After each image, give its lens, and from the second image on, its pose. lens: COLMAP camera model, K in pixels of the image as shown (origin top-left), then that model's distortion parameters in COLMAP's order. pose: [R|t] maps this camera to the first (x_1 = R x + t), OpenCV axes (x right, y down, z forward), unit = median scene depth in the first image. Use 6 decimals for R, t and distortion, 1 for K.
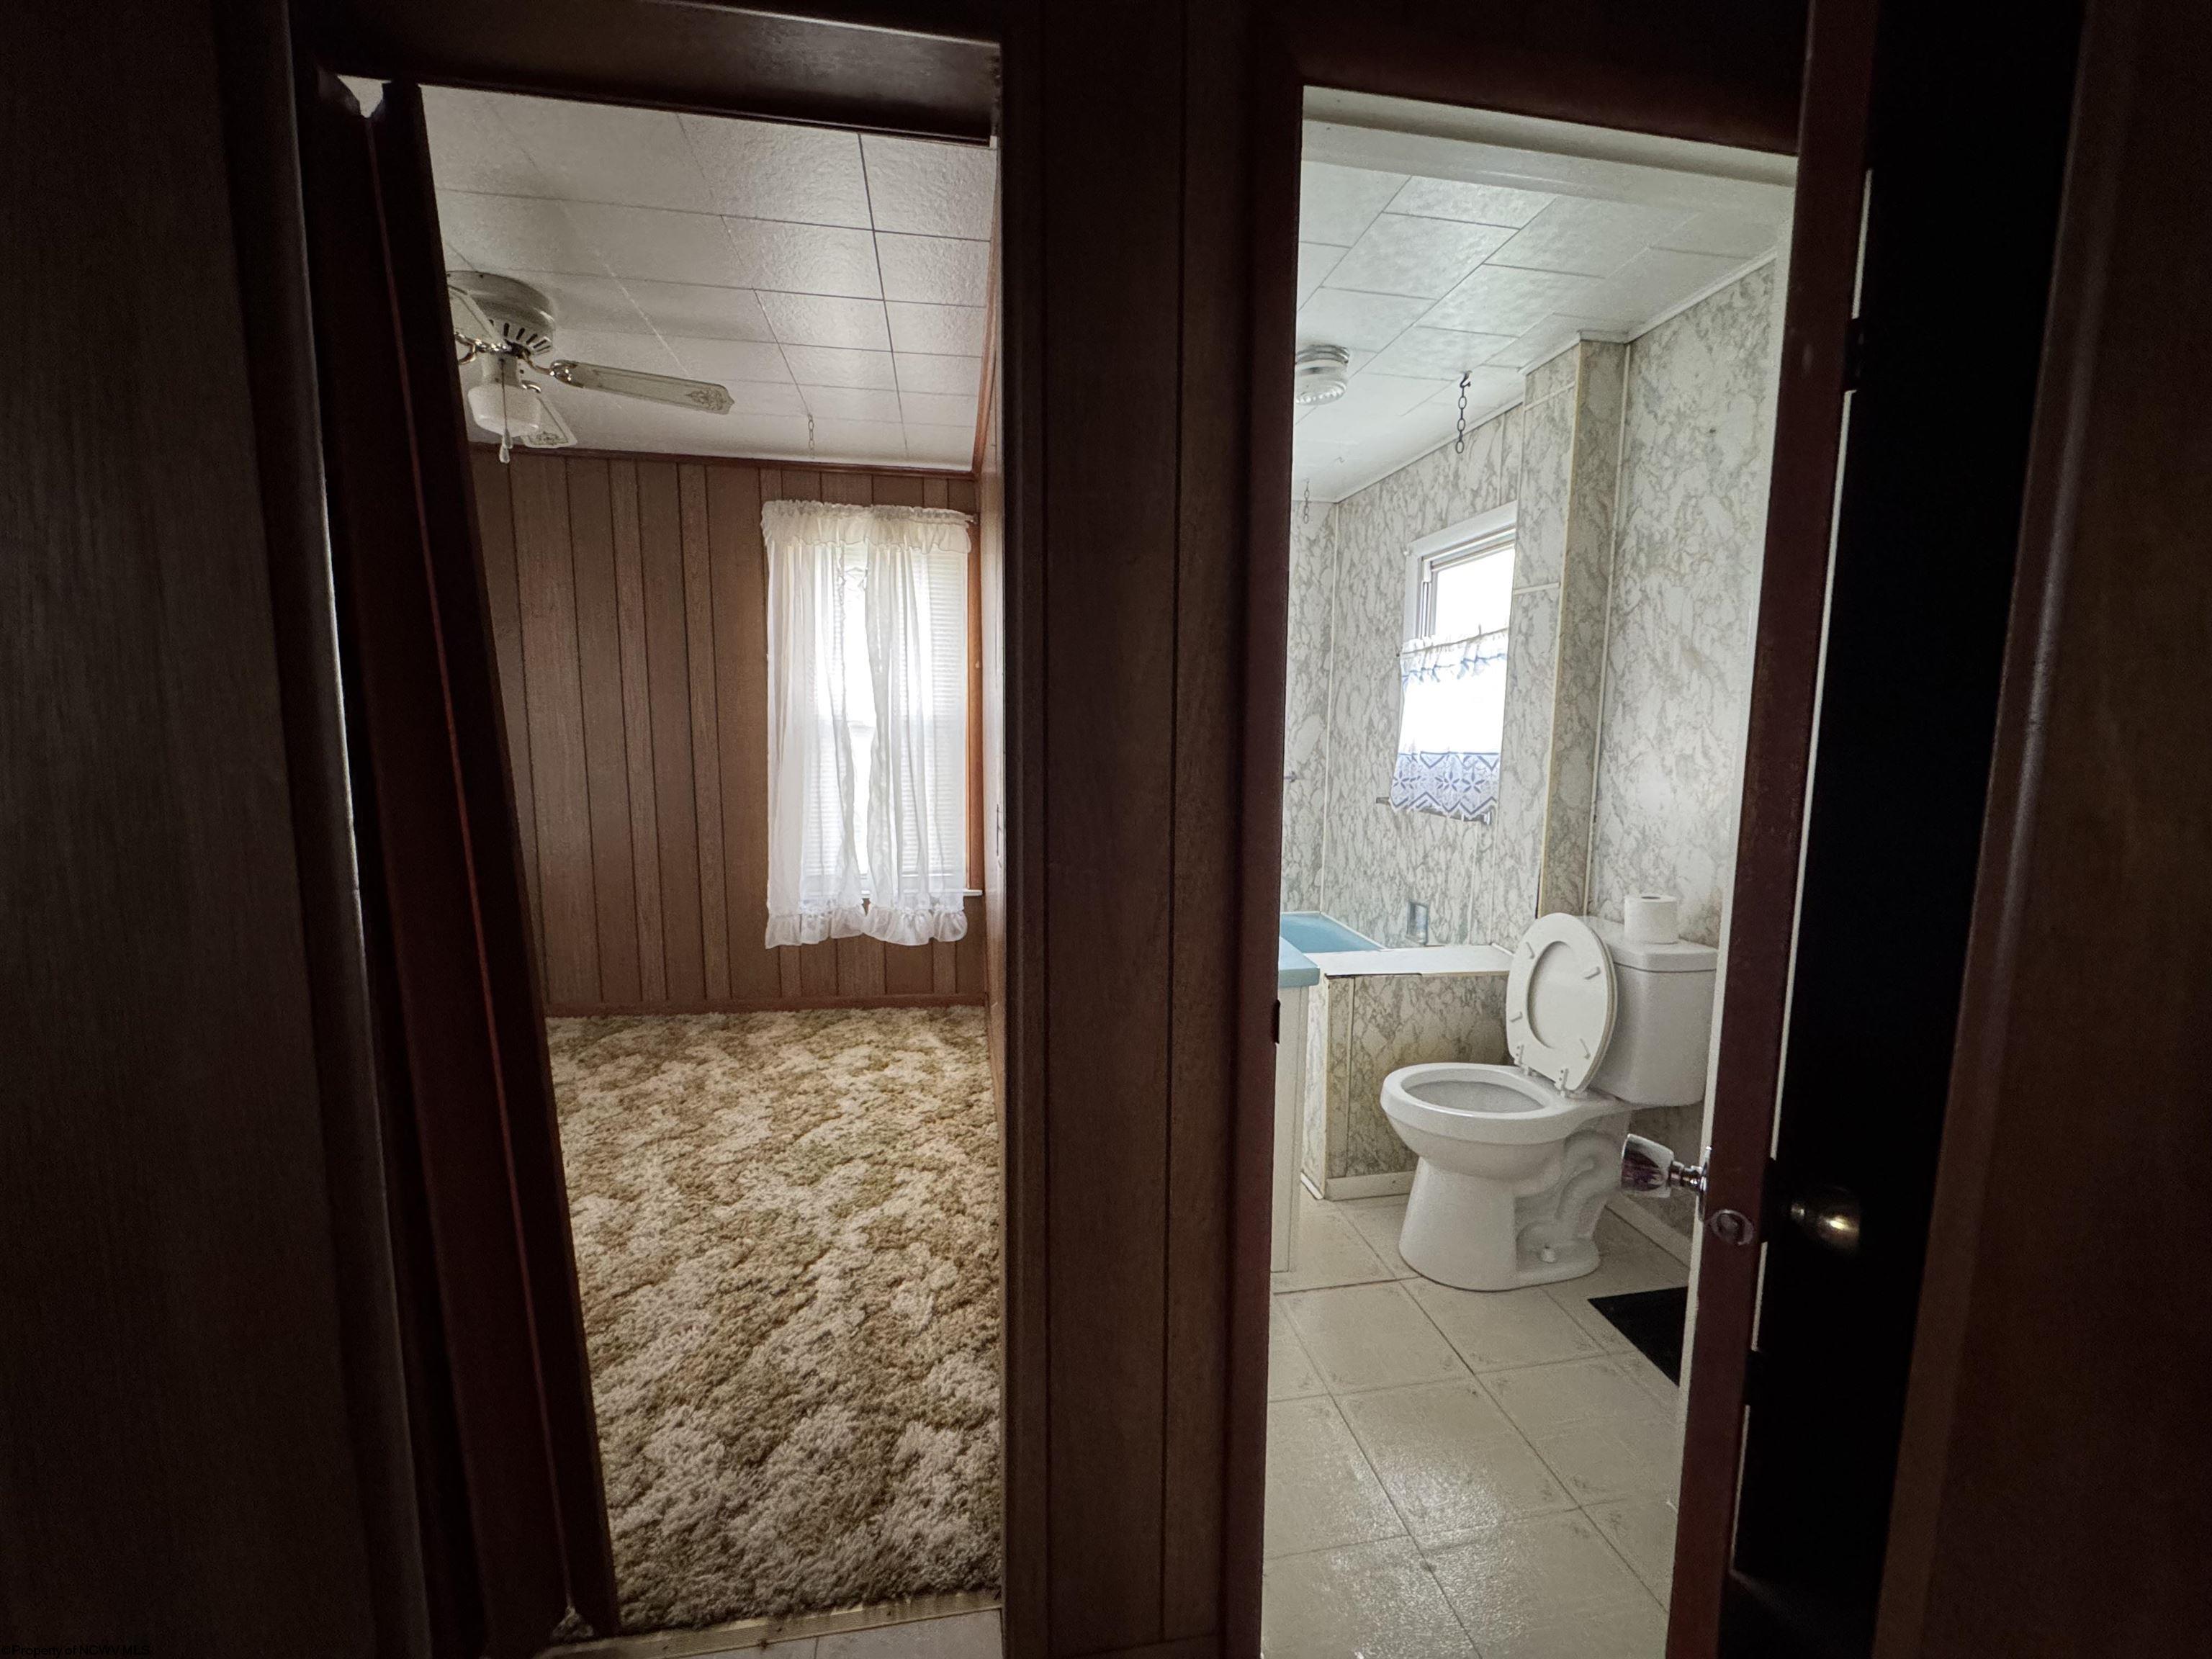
lens RADIAL K [[860.3, 0, 1100.9], [0, 860.3, 827.8], [0, 0, 1]] dist [-0.004713, -0.000090]
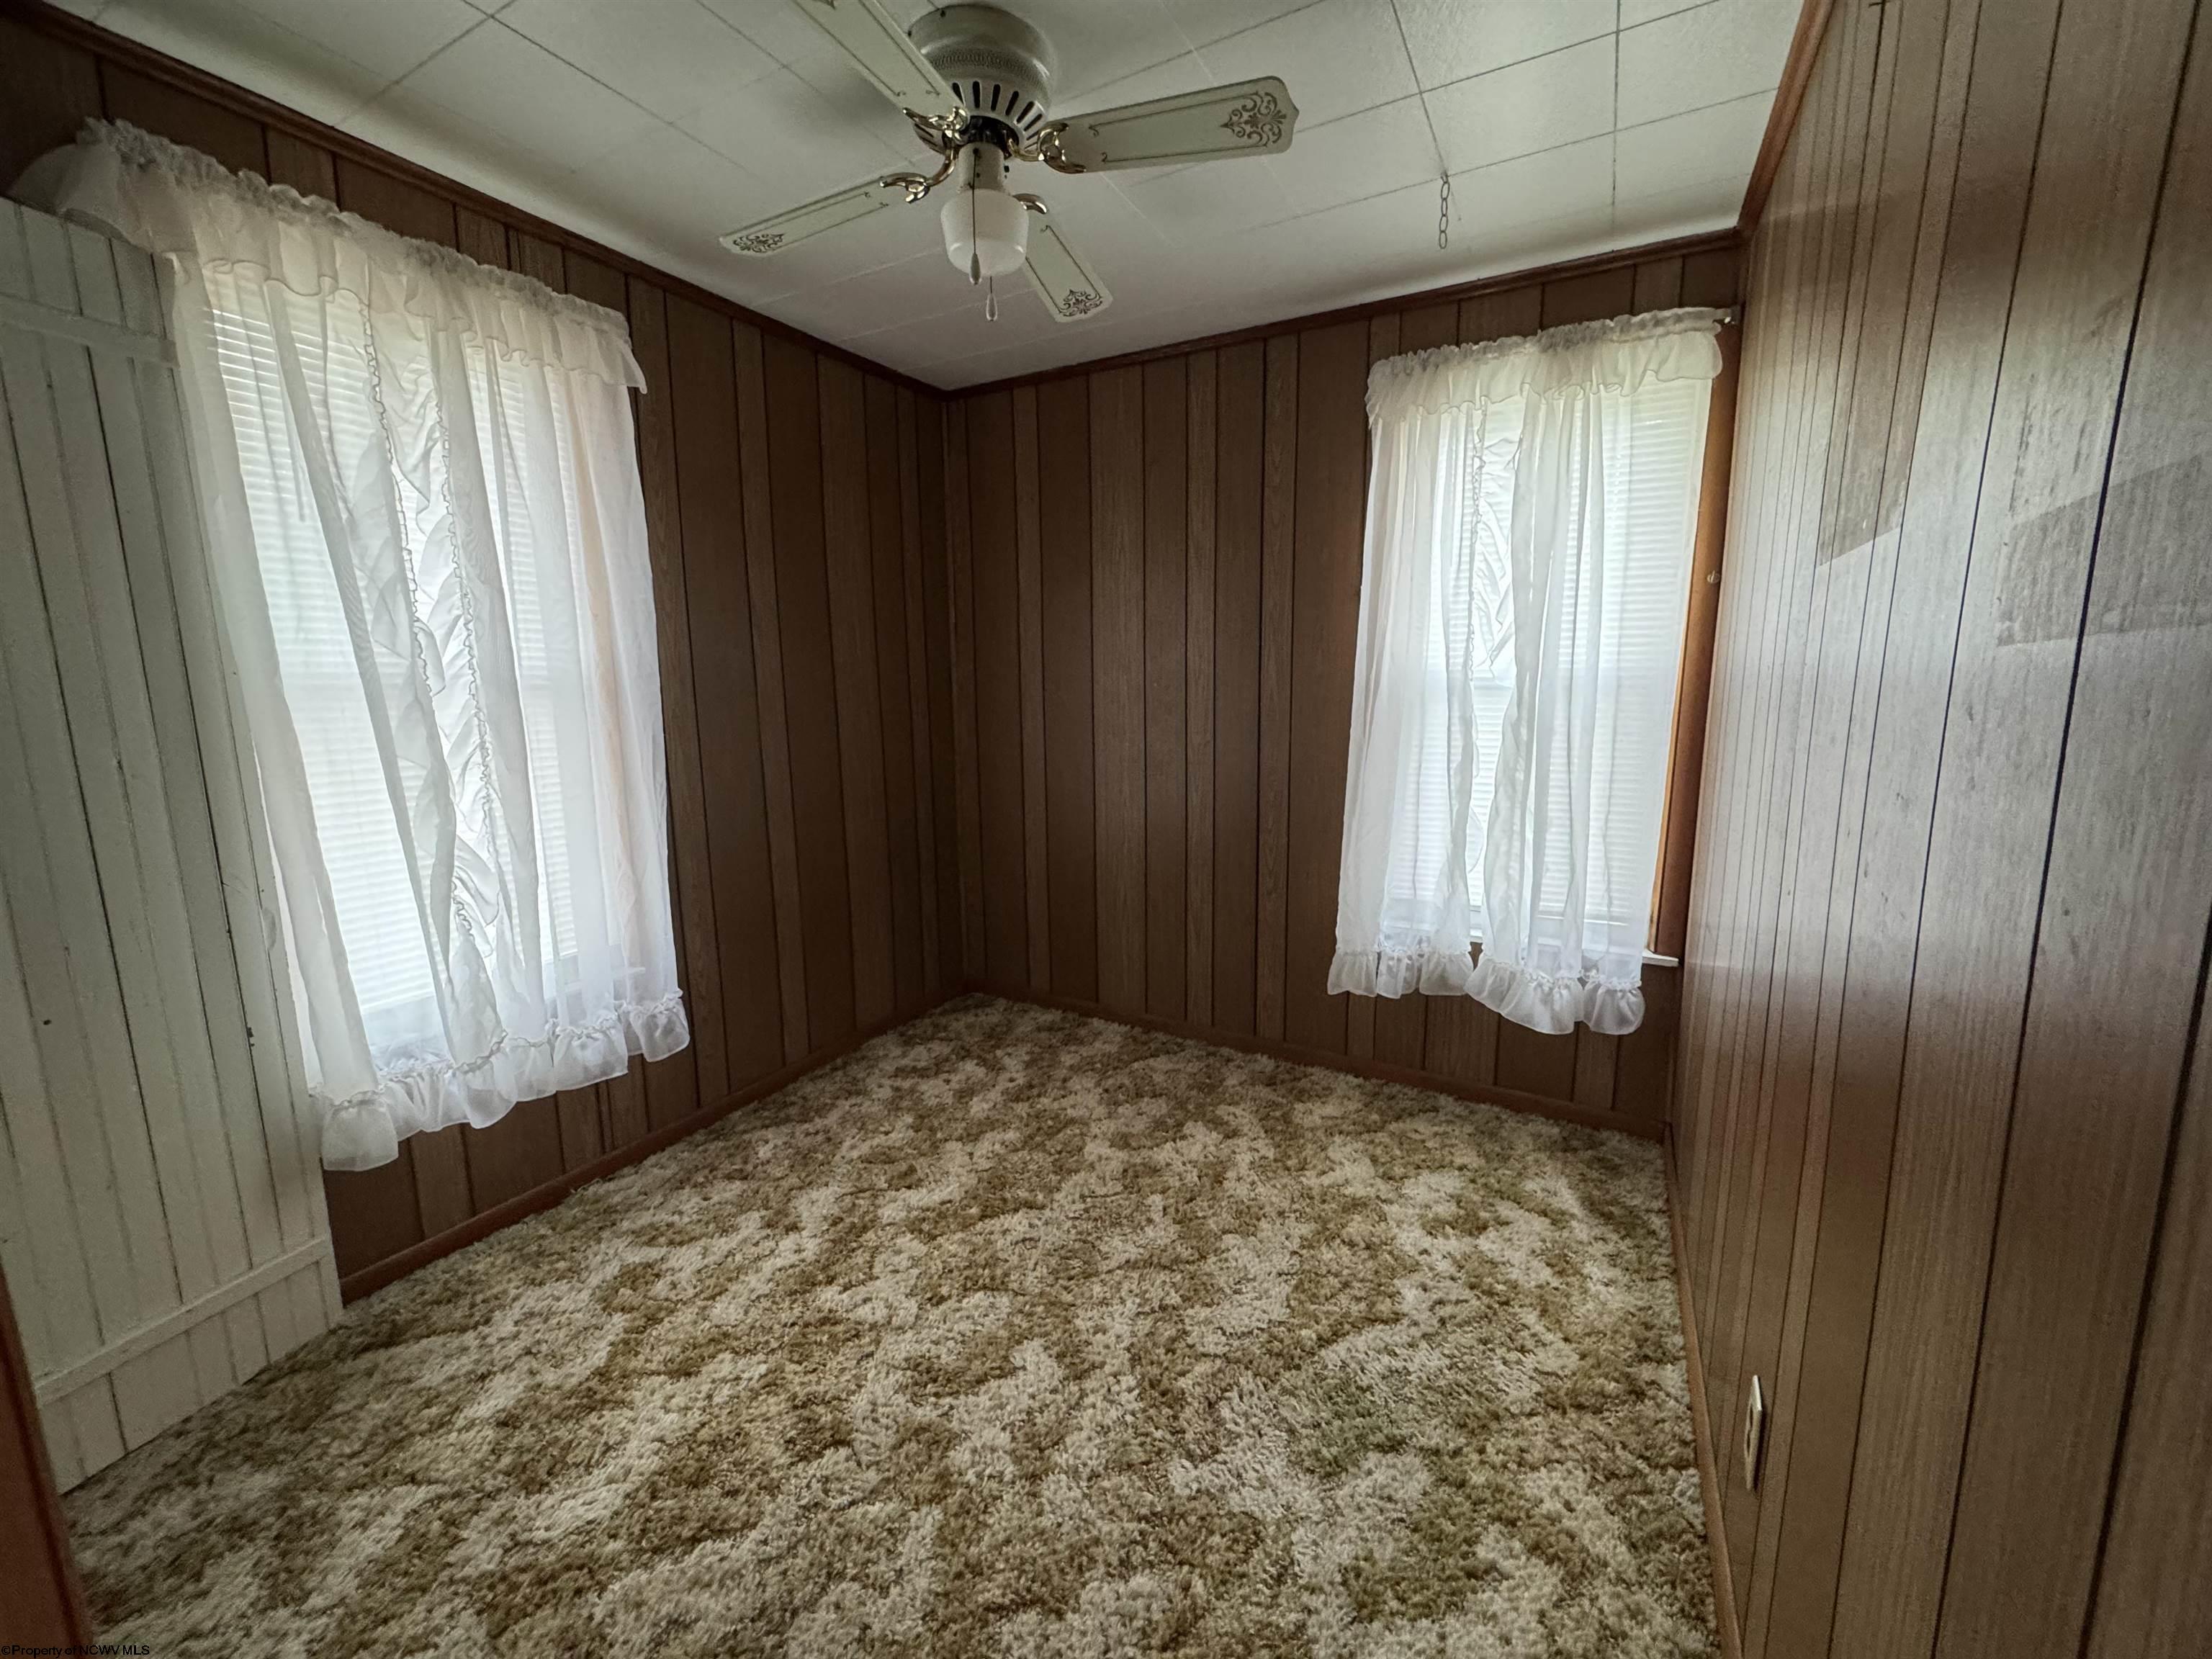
lens RADIAL K [[860.3, 0, 1113.3], [0, 860.3, 823.0], [0, 0, 1]] dist [-0.004713, -0.000090]
pose [[0.773830, 0.085742, -0.627563, -0.089370], [-0.061698, 0.996287, 0.060042, -0.039334], [0.630381, -0.007743, 0.776247, 0.338178]]
